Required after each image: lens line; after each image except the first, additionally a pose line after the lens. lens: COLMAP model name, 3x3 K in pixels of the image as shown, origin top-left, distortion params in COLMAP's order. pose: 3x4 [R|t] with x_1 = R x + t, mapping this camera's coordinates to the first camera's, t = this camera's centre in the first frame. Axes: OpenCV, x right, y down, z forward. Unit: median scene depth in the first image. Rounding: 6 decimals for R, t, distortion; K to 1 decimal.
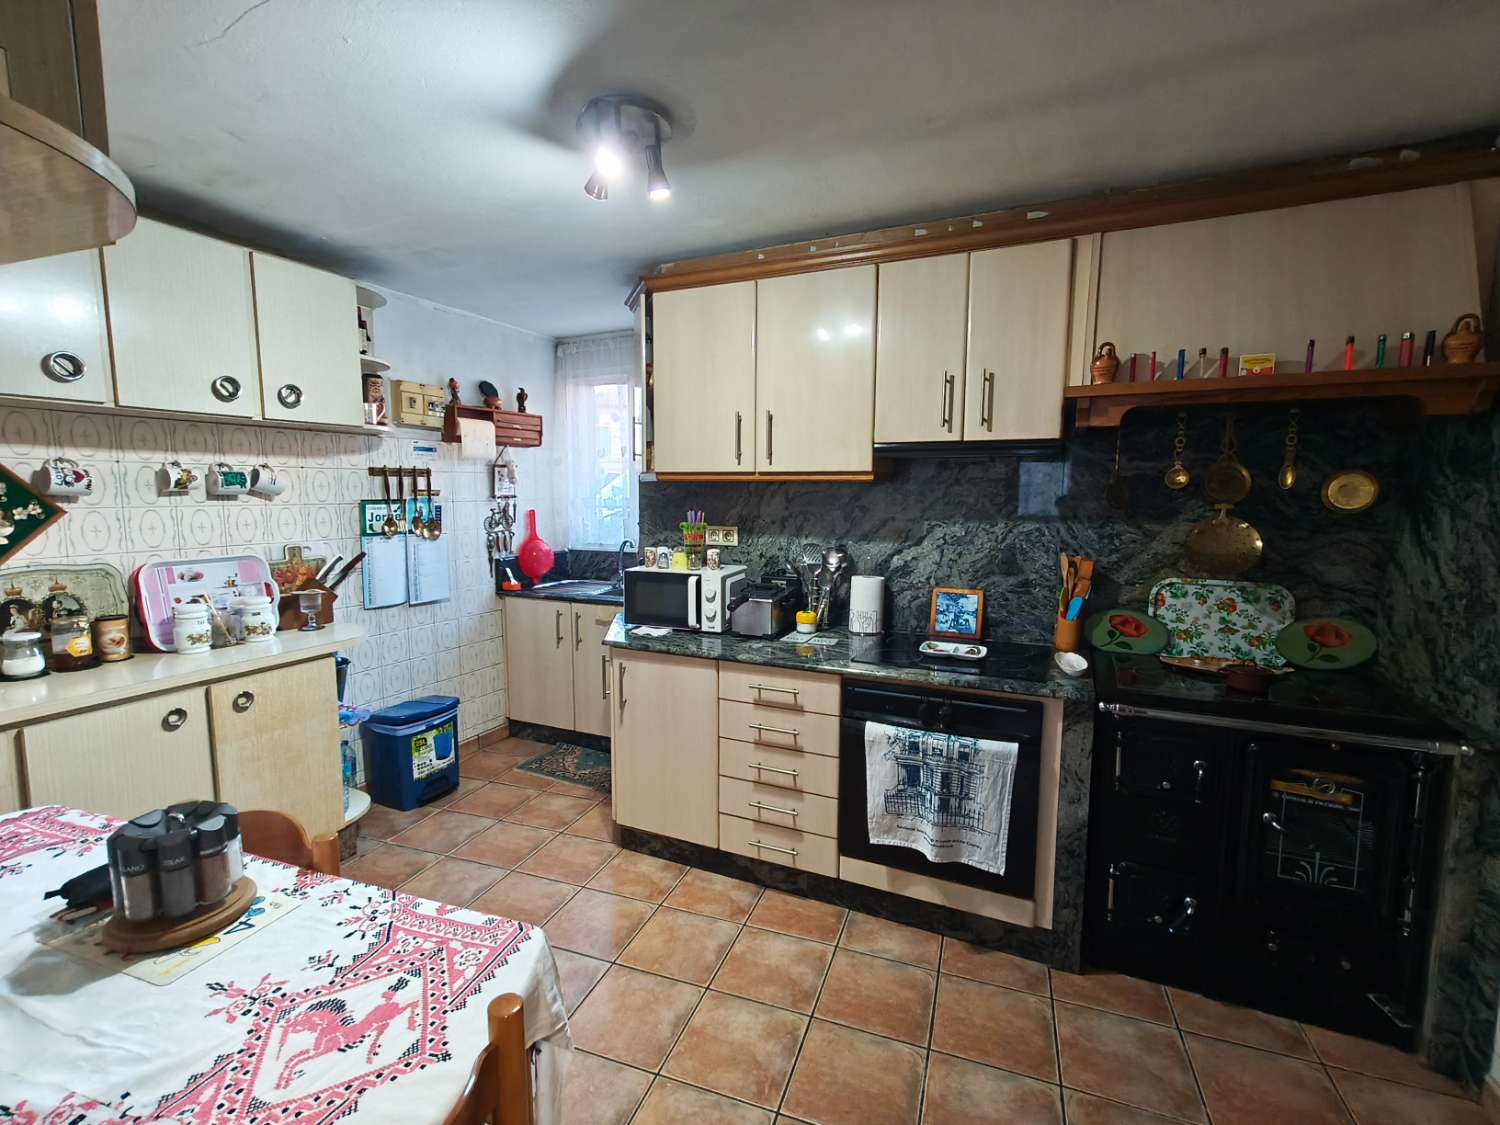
lens RADIAL K [[688.4, 0, 748.4], [0, 688.4, 562.1], [0, 0, 1]] dist [0.007512, 0.001270]
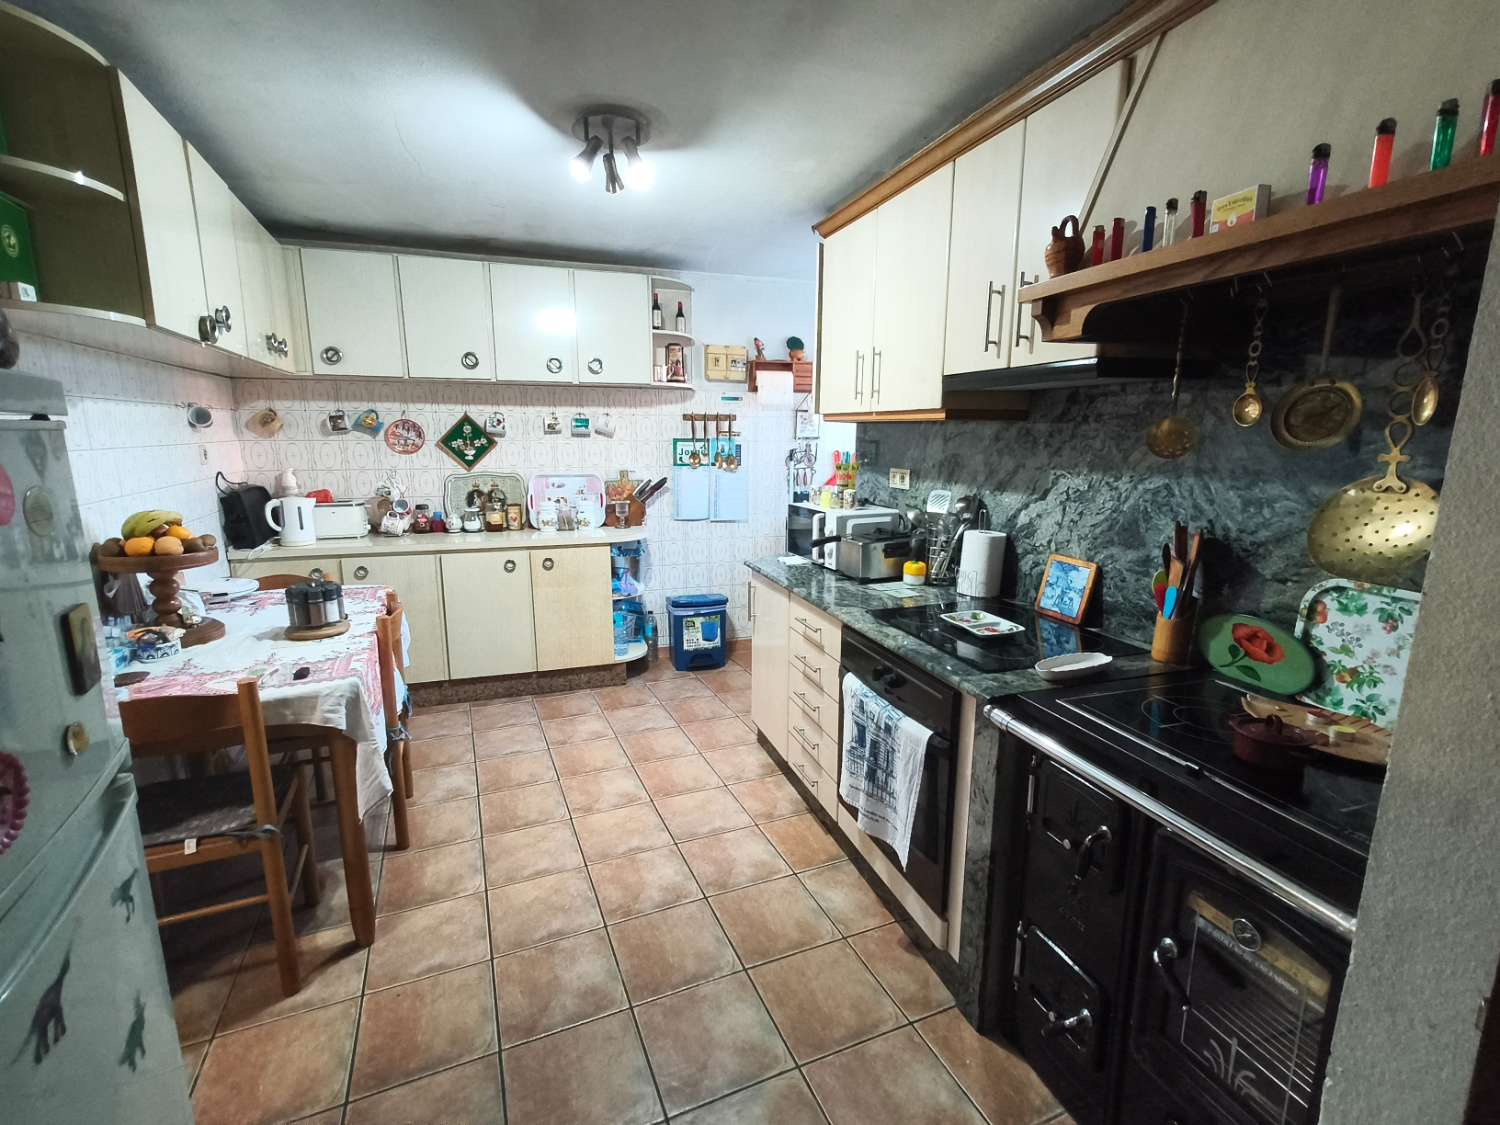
lens RADIAL K [[688.4, 0, 753.8], [0, 688.4, 562.0], [0, 0, 1]] dist [0.007512, 0.001270]
pose [[0.689228, 0.135857, -0.711694, 0.631431], [-0.080505, 0.990541, 0.111123, -0.015406], [0.720058, -0.019294, 0.693645, 0.202672]]
